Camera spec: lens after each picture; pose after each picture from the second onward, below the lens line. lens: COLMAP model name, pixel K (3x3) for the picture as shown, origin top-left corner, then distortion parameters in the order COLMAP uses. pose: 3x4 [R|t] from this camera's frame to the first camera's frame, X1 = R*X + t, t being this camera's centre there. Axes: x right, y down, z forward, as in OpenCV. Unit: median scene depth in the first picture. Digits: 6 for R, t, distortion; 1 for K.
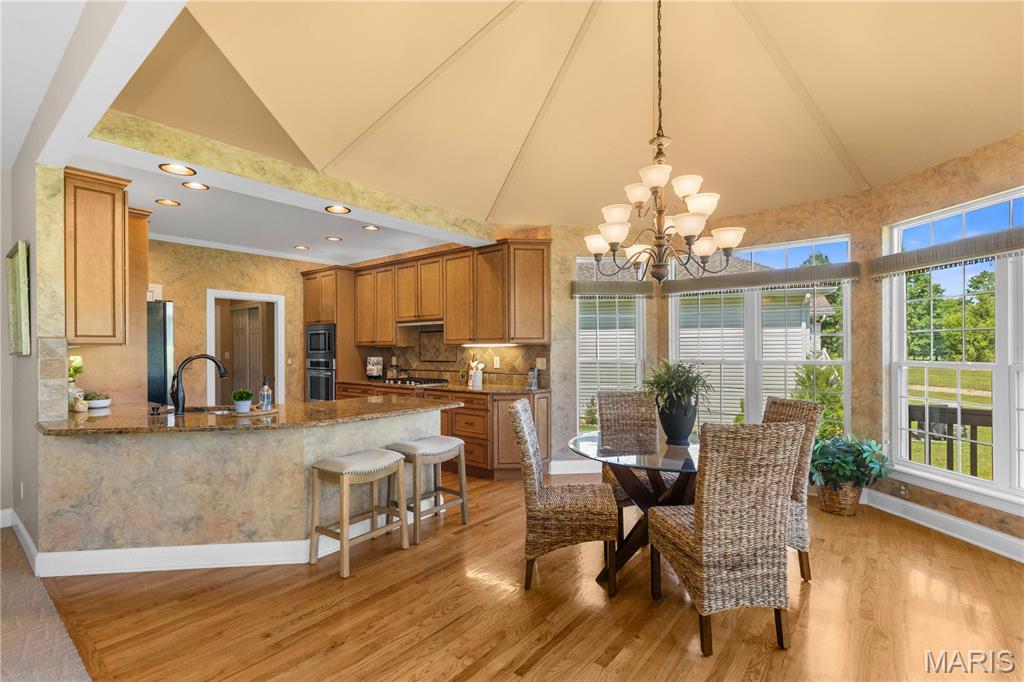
lens RADIAL K [[465.6, 0, 513.5], [0, 465.6, 347.5], [0, 0, 1]] dist [0.000081, -0.000793]
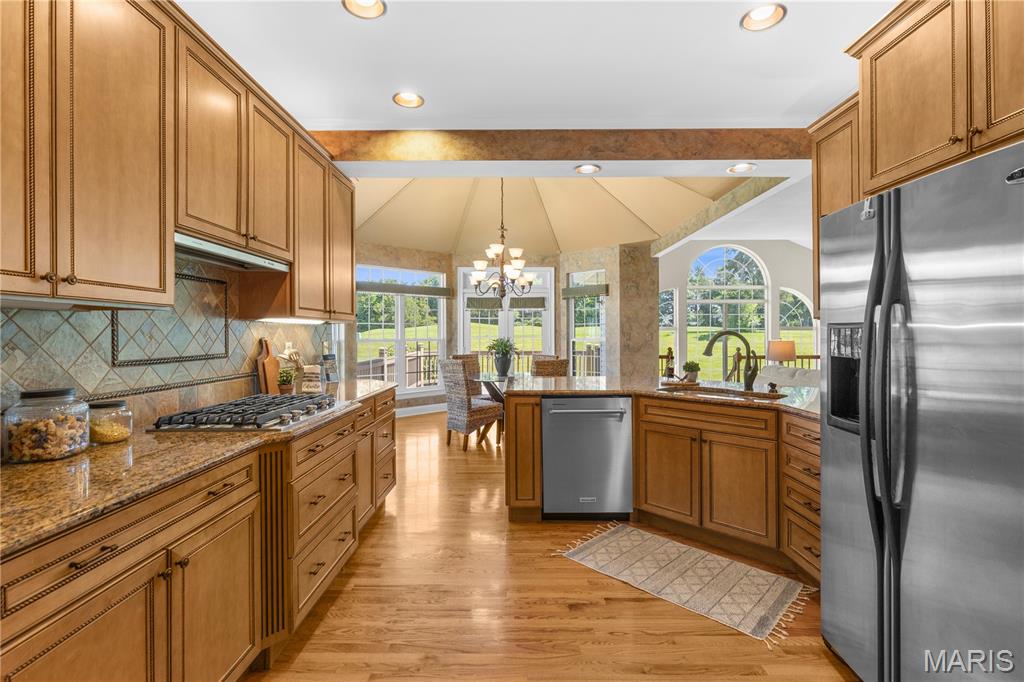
lens RADIAL K [[465.6, 0, 504.5], [0, 465.6, 331.7], [0, 0, 1]] dist [0.000081, -0.000793]
pose [[-0.605434, 0.011404, 0.795814, -0.737161], [0.003554, 0.999926, -0.011625, 0.017008], [-0.795888, -0.004210, -0.605429, 1.246641]]
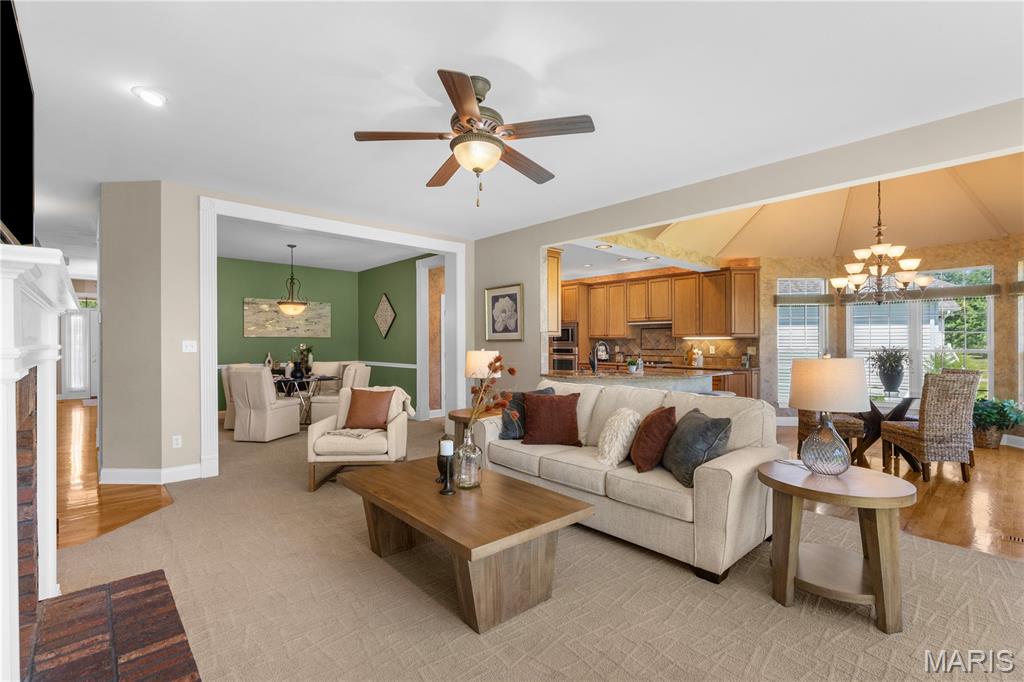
lens RADIAL K [[465.6, 0, 515.3], [0, 465.6, 336.9], [0, 0, 1]] dist [0.000081, -0.000793]
pose [[0.988367, 0.005882, -0.151975, -0.461847], [-0.007318, 0.999934, -0.008887, 0.009644], [0.151913, 0.009895, 0.988344, -0.577955]]
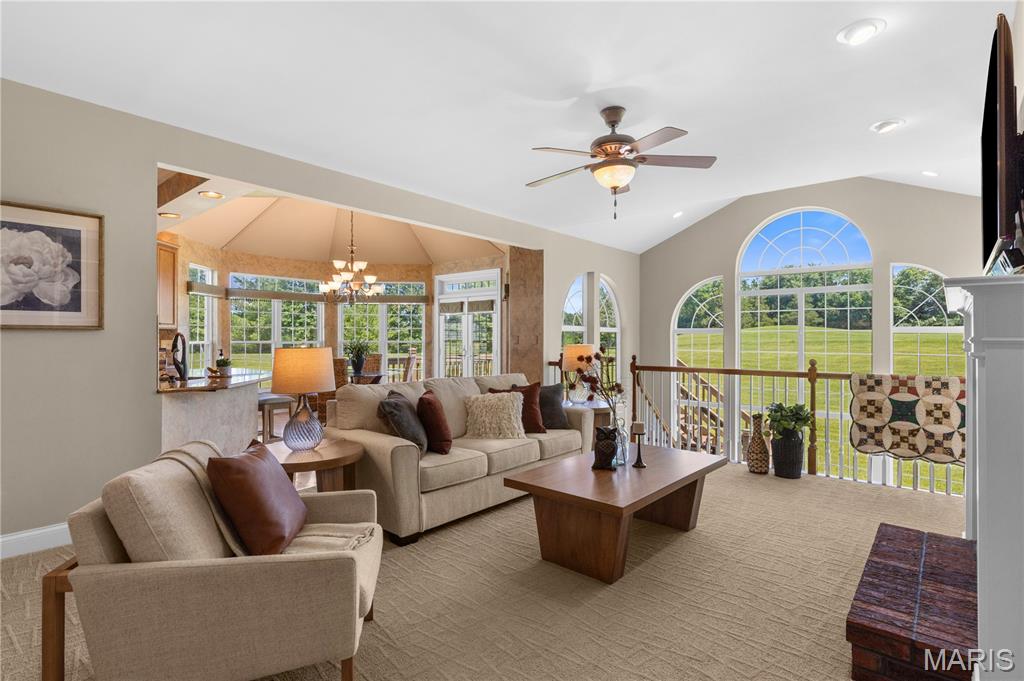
lens RADIAL K [[504.5, 0, 514.8], [0, 504.5, 340.9], [0, 0, 1]] dist [0.003054, -0.000874]
pose [[0.034143, 0.001628, 0.999416, -1.250385], [-0.005213, 0.999985, -0.001451, 0.021791], [-0.999403, -0.005161, 0.034151, 0.041746]]
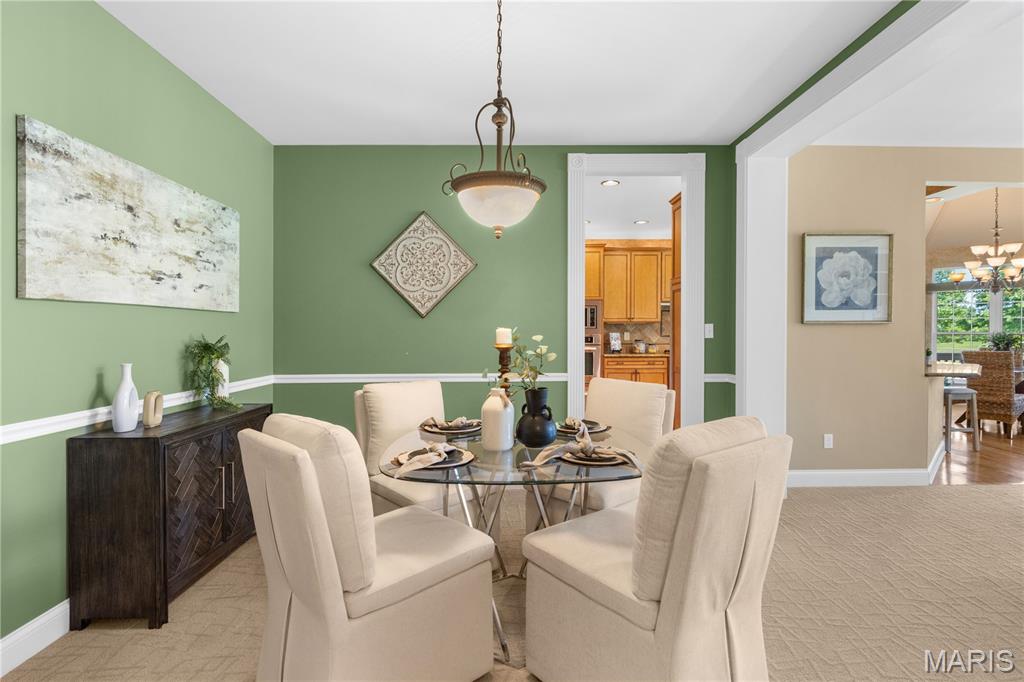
lens RADIAL K [[496.4, 0, 517.2], [0, 496.4, 337.7], [0, 0, 1]] dist [0.000149, -0.000022]
pose [[0.769205, -0.003244, 0.638994, -1.601766], [-0.005471, 0.999917, 0.011663, 0.026539], [-0.638979, -0.012467, 0.769124, 0.358064]]
